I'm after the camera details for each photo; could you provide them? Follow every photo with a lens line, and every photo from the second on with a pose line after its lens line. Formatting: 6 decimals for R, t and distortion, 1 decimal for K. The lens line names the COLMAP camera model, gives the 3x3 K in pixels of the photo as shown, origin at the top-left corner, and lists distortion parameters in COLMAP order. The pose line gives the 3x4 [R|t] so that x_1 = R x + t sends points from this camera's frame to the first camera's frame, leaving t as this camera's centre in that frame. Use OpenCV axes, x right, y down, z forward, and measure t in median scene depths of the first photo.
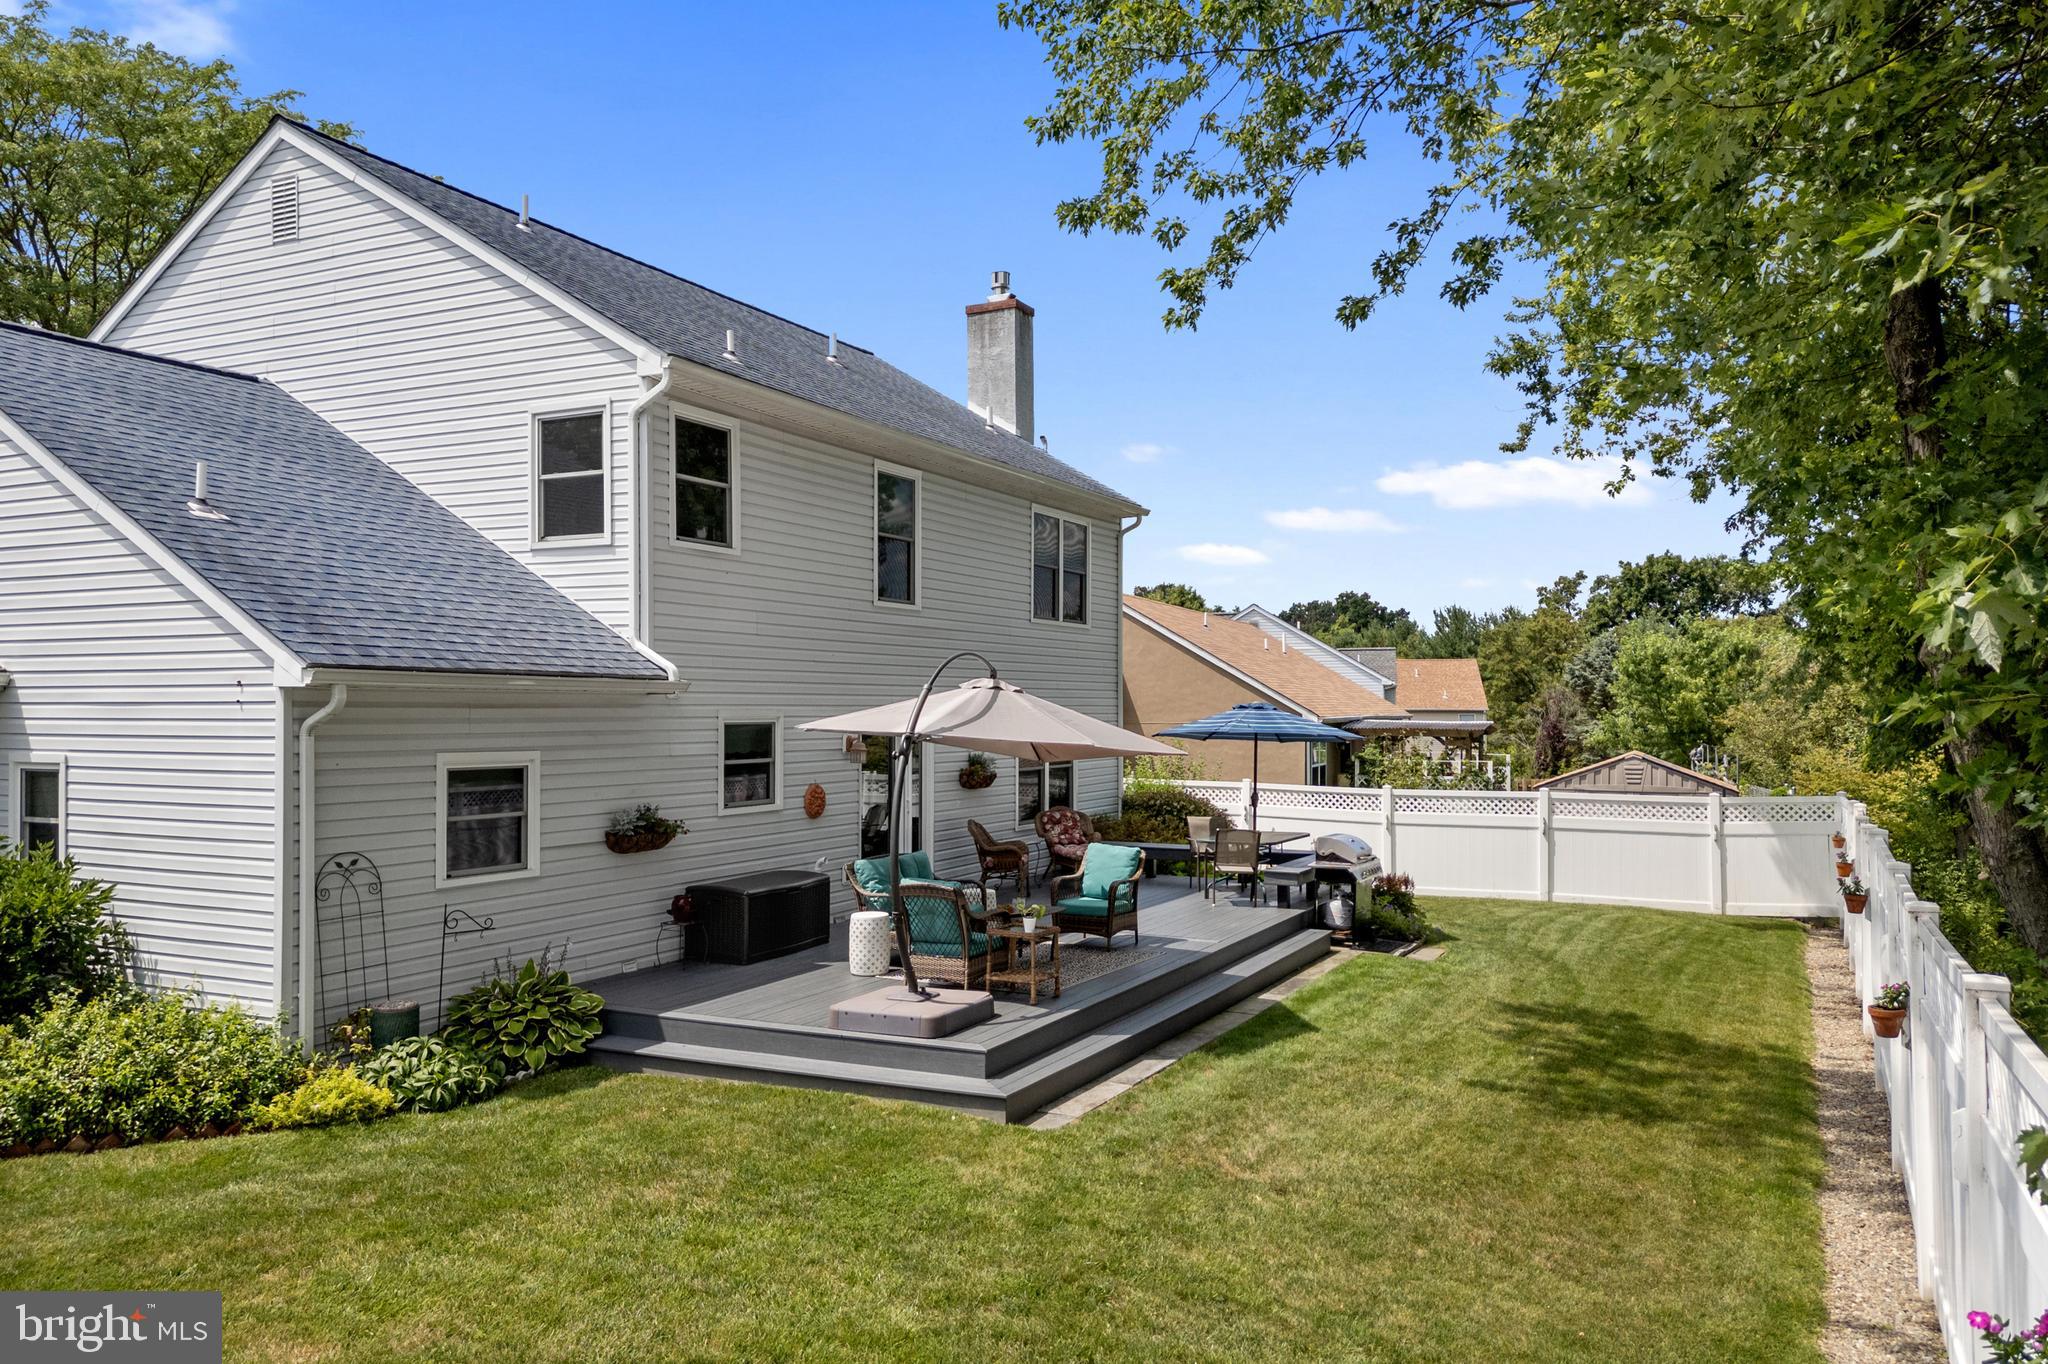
lens RADIAL K [[1459.0, 0, 1019.2], [0, 1459.0, 671.3], [0, 0, 1]] dist [0.052331, -0.001553]
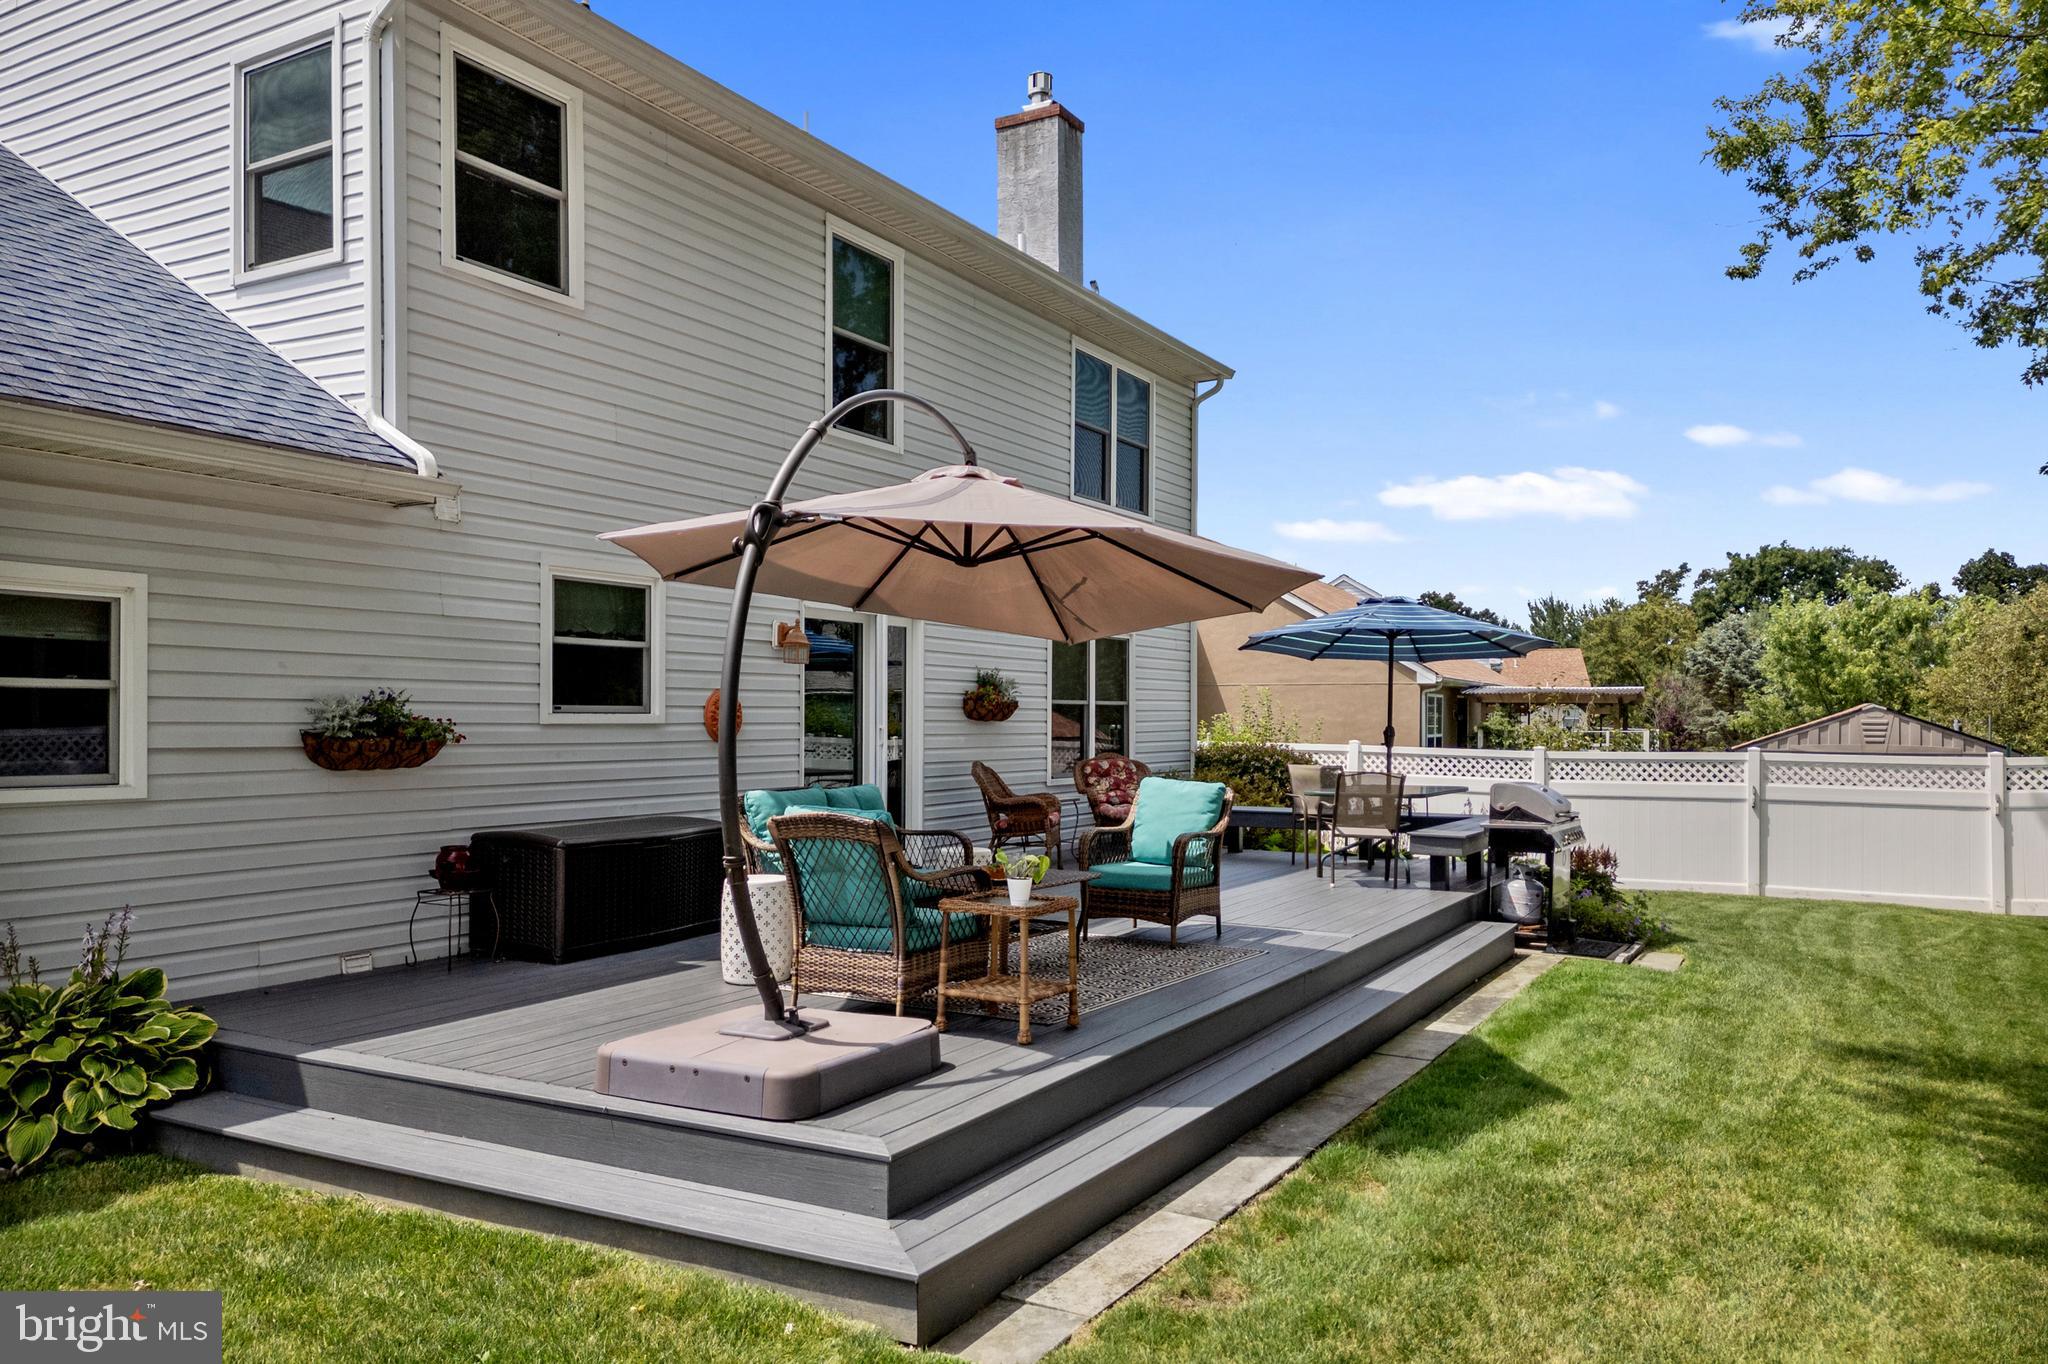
lens RADIAL K [[1469.2, 0, 1020.2], [0, 1469.2, 697.6], [0, 0, 1]] dist [0.049663, -0.032896]
pose [[0.998833, 0.003157, -0.048202, 0.026594], [-0.002485, 0.999899, 0.013999, 0.077624], [0.048241, -0.013863, 0.998740, 0.381595]]
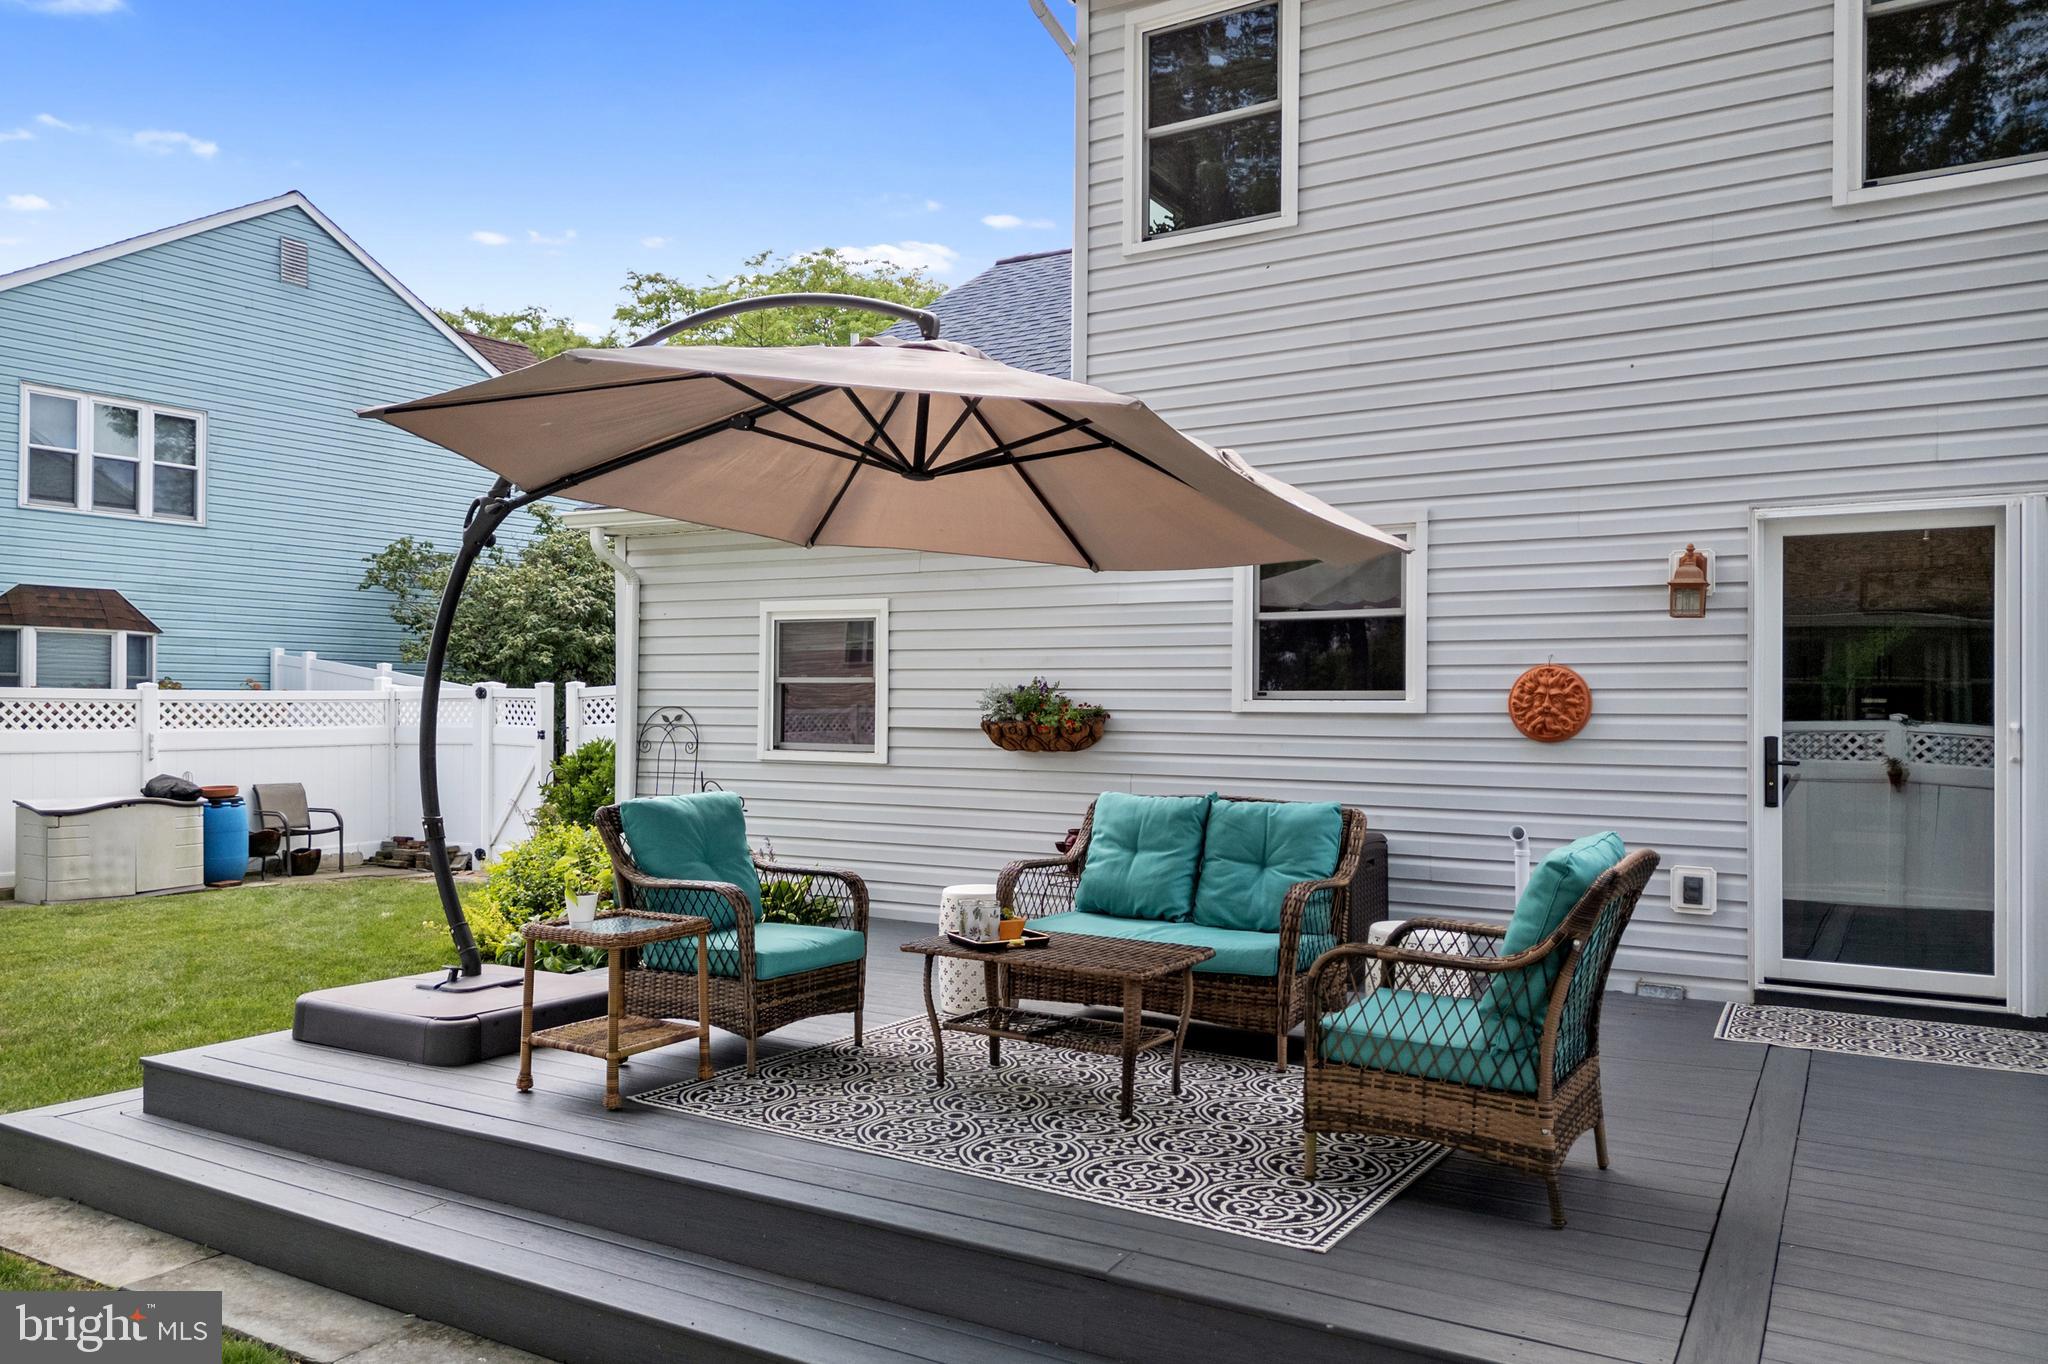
lens RADIAL K [[1469.2, 0, 1020.2], [0, 1469.2, 697.6], [0, 0, 1]] dist [0.049663, -0.032896]
pose [[-0.069481, -0.002099, -0.997581, 0.352451], [0.024860, 0.999684, -0.003835, 0.092411], [0.997273, -0.025066, -0.069407, 0.944411]]
